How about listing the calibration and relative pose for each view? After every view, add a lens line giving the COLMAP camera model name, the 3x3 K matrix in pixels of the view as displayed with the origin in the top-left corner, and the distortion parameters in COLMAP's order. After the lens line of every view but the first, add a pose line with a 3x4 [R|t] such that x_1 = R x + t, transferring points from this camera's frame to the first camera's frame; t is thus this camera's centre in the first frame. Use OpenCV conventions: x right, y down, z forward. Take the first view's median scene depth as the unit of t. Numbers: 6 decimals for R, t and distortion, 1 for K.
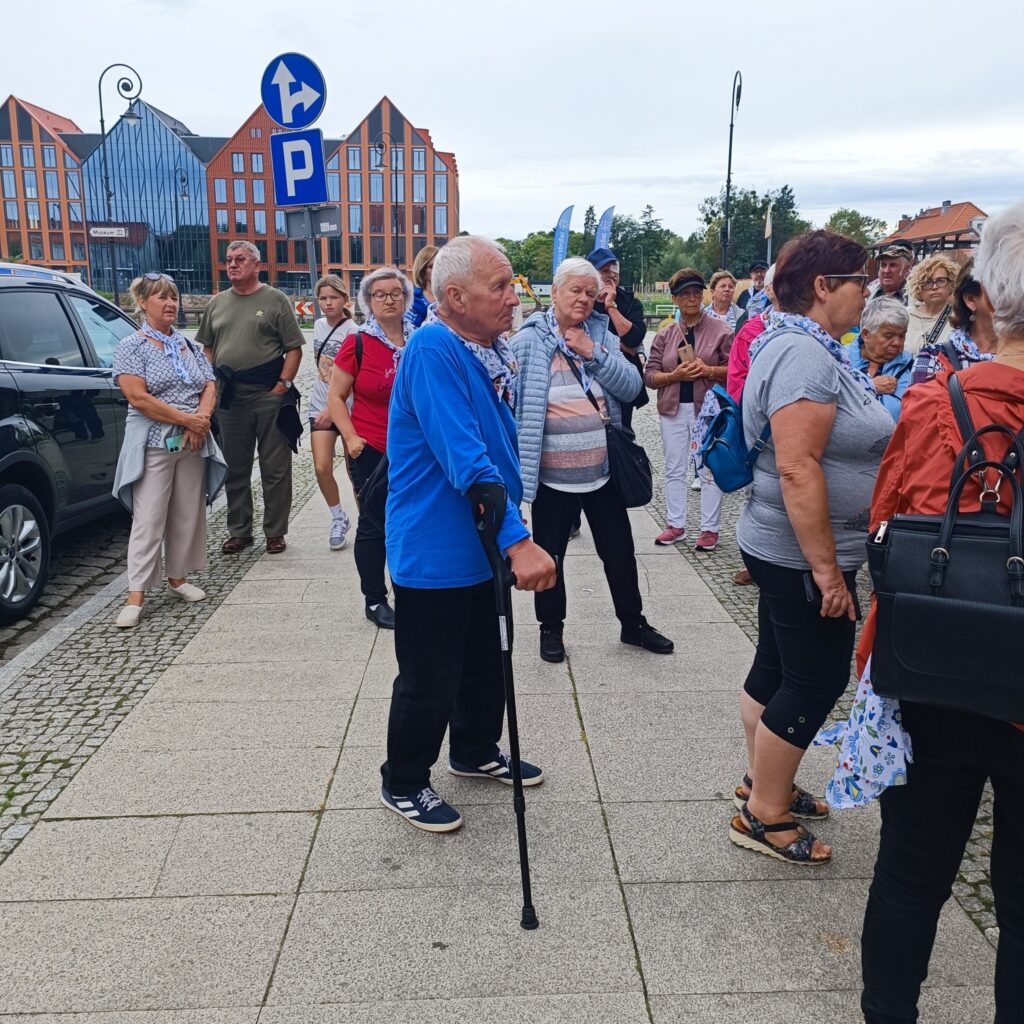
lens RADIAL K [[960.3, 0, 512.0], [0, 960.3, 512.0], [0, 0, 1]] dist [0.009234, -0.013643]
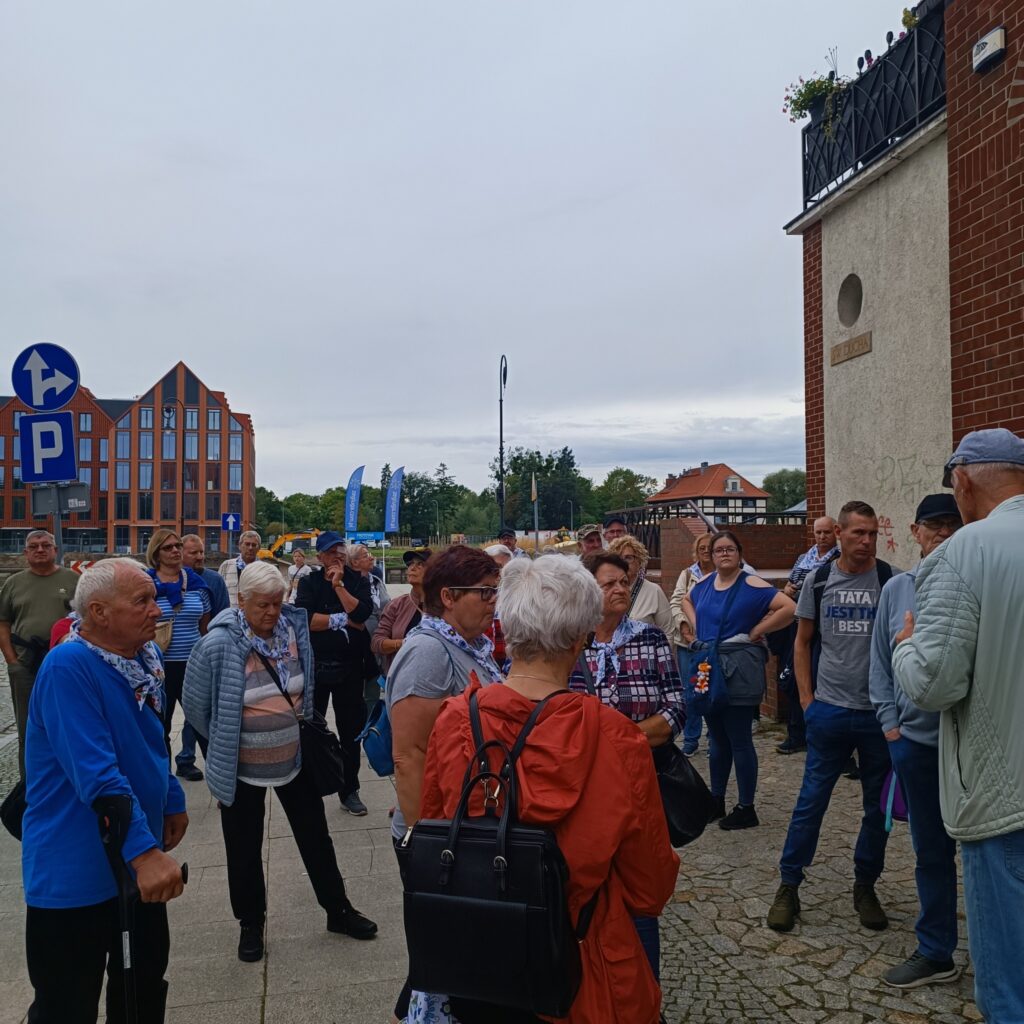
lens RADIAL K [[960.3, 0, 512.0], [0, 960.3, 512.0], [0, 0, 1]] dist [0.009234, -0.013643]
pose [[0.978263, -0.005181, 0.207302, 0.113687], [0.058093, 0.966504, -0.249990, -0.025534], [-0.199063, 0.256599, 0.945796, -0.090326]]
